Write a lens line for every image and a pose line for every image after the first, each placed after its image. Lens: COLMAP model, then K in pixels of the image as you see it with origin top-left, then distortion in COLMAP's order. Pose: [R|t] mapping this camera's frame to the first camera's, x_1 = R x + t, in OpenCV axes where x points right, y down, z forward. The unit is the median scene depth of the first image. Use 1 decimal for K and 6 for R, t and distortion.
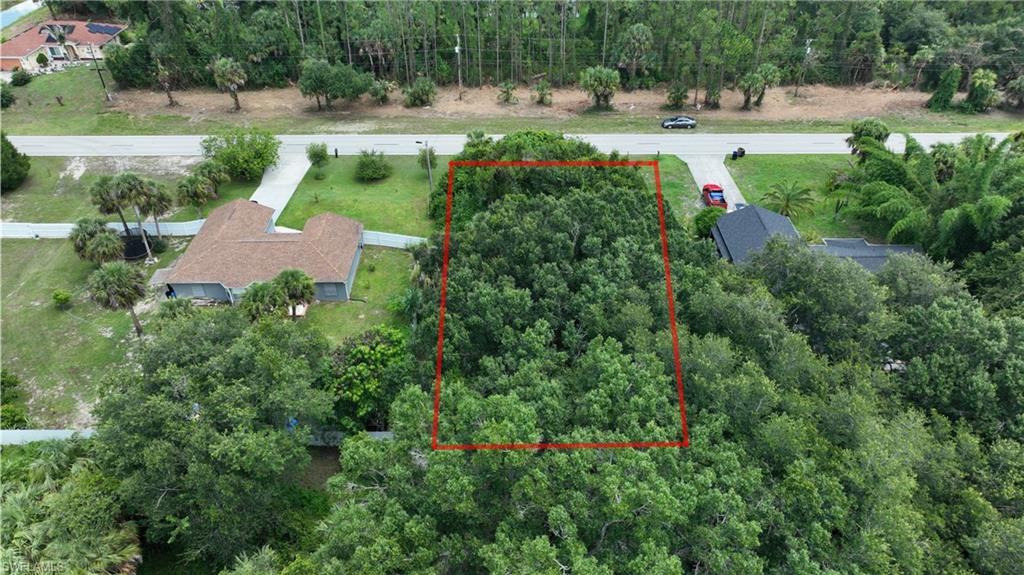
lens RADIAL K [[707.9, 0, 512.0], [0, 707.9, 287.5], [0, 0, 1]] dist [0.002811, 0.009920]
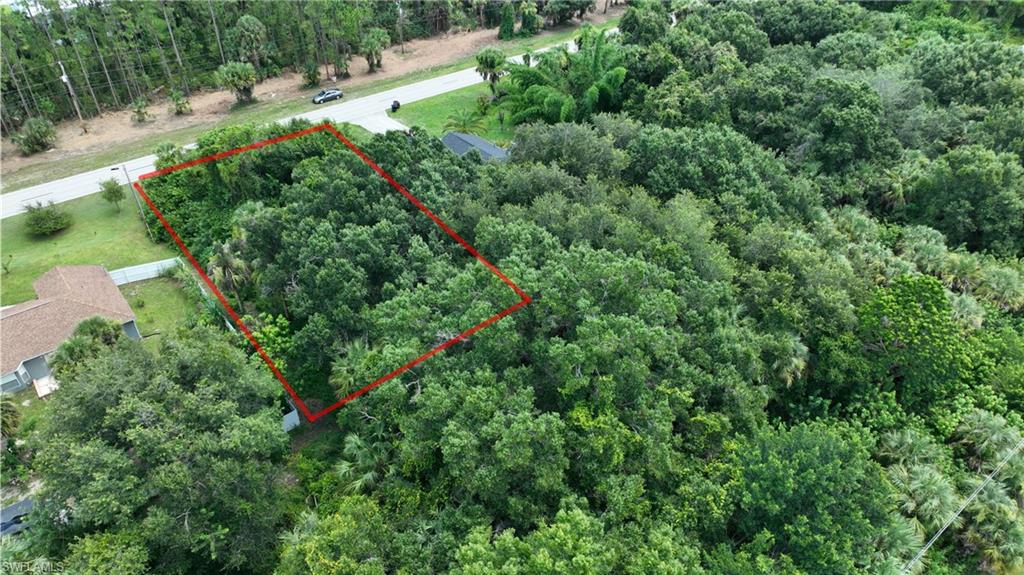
lens RADIAL K [[707.9, 0, 512.0], [0, 707.9, 287.5], [0, 0, 1]] dist [0.002811, 0.009920]
pose [[0.779699, -0.373762, 0.502365, -0.187419], [0.373857, 0.921485, 0.105341, 0.025370], [-0.502294, 0.105679, 0.858215, -0.030810]]
